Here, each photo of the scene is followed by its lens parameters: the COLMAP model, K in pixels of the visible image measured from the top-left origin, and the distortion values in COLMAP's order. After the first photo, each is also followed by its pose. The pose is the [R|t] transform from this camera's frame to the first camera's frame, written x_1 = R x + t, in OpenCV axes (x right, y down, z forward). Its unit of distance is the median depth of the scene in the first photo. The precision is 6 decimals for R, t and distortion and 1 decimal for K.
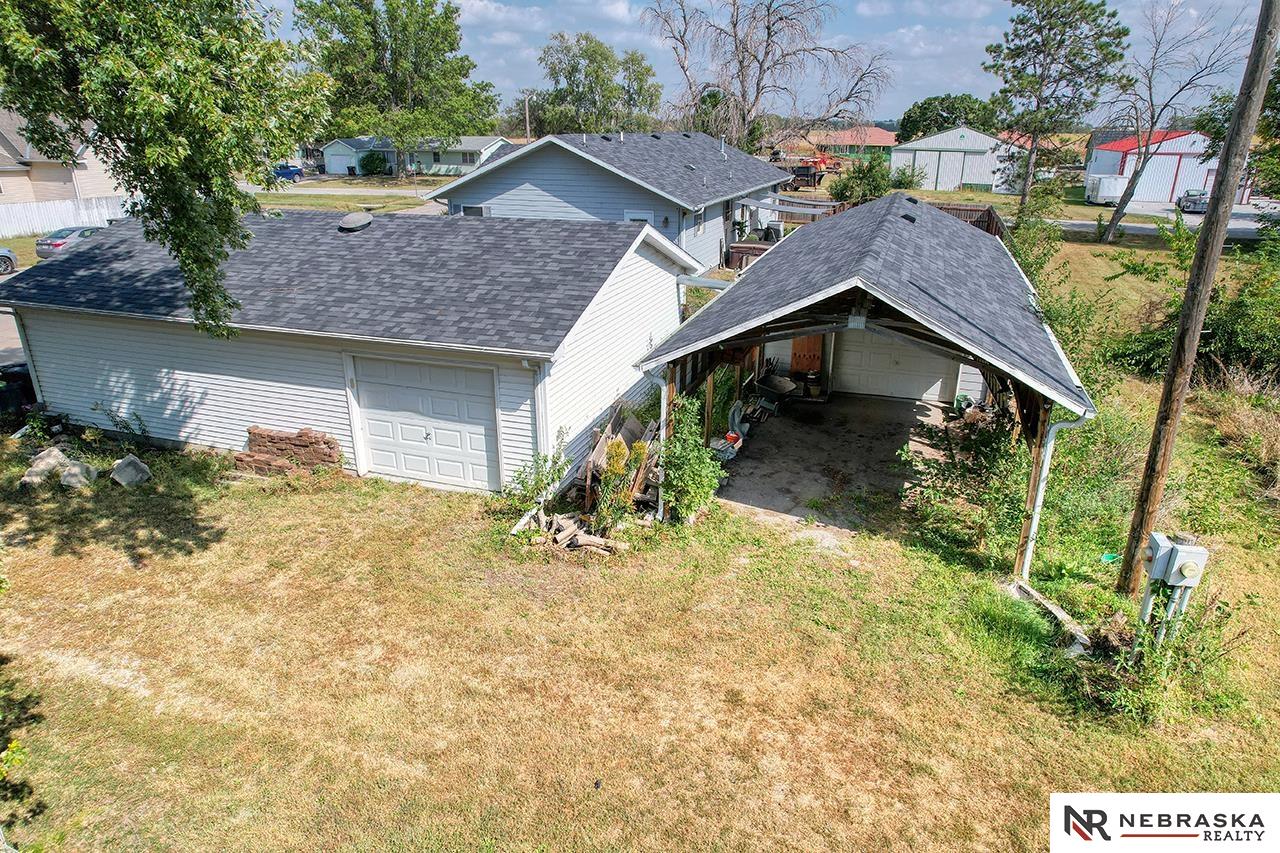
lens RADIAL K [[813.8, 0, 639.5], [0, 813.8, 431.1], [0, 0, 1]] dist [-0.066457, 0.051528]
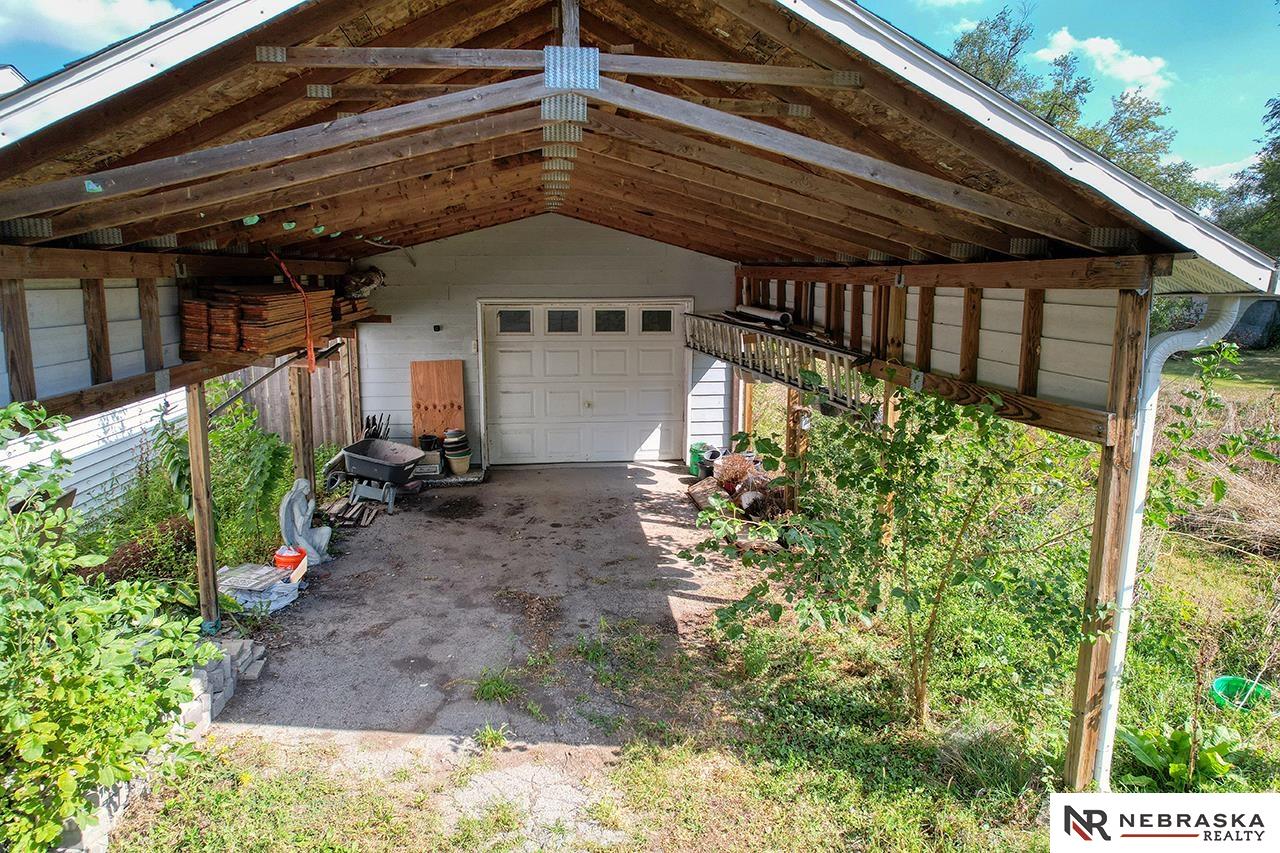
lens RADIAL K [[813.8, 0, 635.0], [0, 813.8, 423.0], [0, 0, 1]] dist [-0.066457, 0.051528]
pose [[0.904000, -0.075292, 0.420851, 0.104877], [0.149725, 0.977787, -0.146683, 0.027794], [-0.400458, 0.195613, 0.895192, 0.509068]]
